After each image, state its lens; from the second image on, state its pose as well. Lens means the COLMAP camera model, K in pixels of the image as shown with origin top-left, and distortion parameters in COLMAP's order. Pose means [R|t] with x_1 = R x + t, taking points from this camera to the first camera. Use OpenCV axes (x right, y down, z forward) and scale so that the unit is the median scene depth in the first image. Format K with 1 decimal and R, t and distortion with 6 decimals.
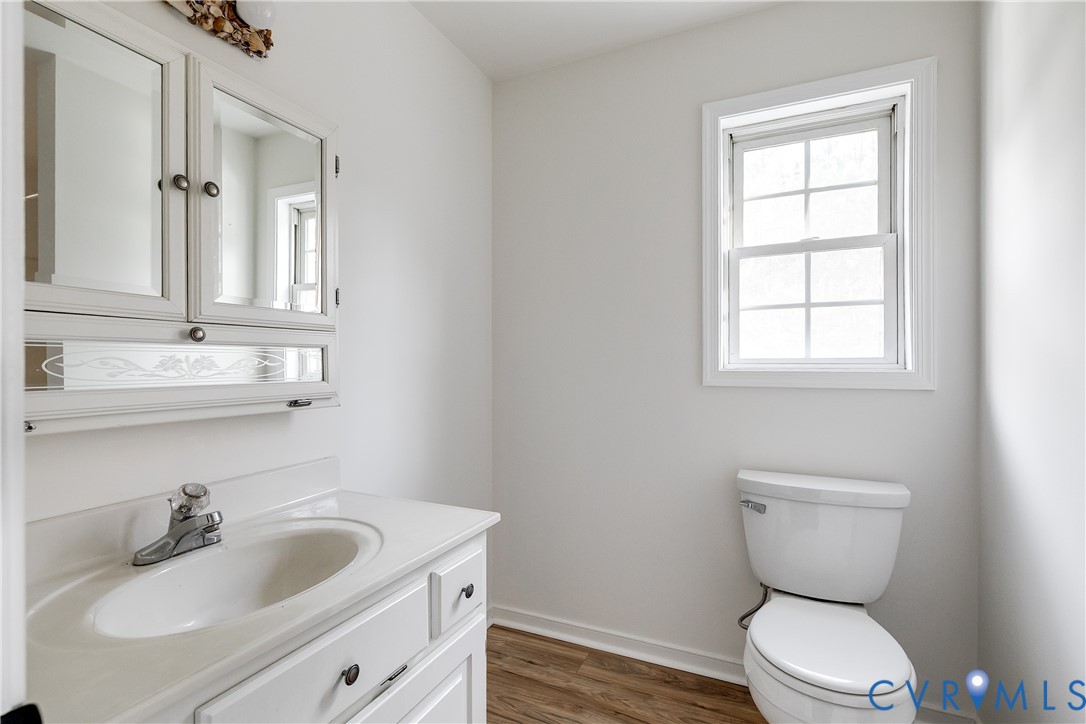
lens RADIAL K [[502.3, 0, 543.0], [0, 502.3, 360.4], [0, 0, 1]] dist [0.005691, -0.002024]
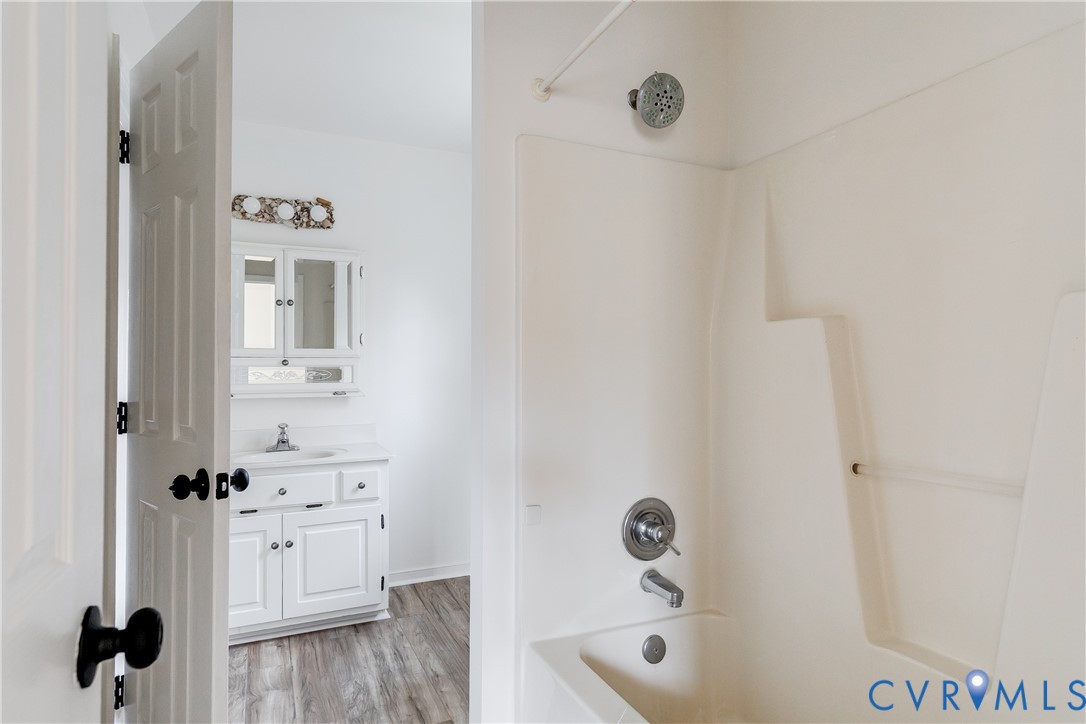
lens RADIAL K [[607.1, 0, 545.1], [0, 607.1, 362.6], [0, 0, 1]] dist [-0.000620, 0.000004]
pose [[0.769959, 0.002371, -0.638089, 2.153494], [-0.002346, 0.999997, 0.000885, -0.056243], [0.638089, 0.000816, 0.769963, -0.469175]]
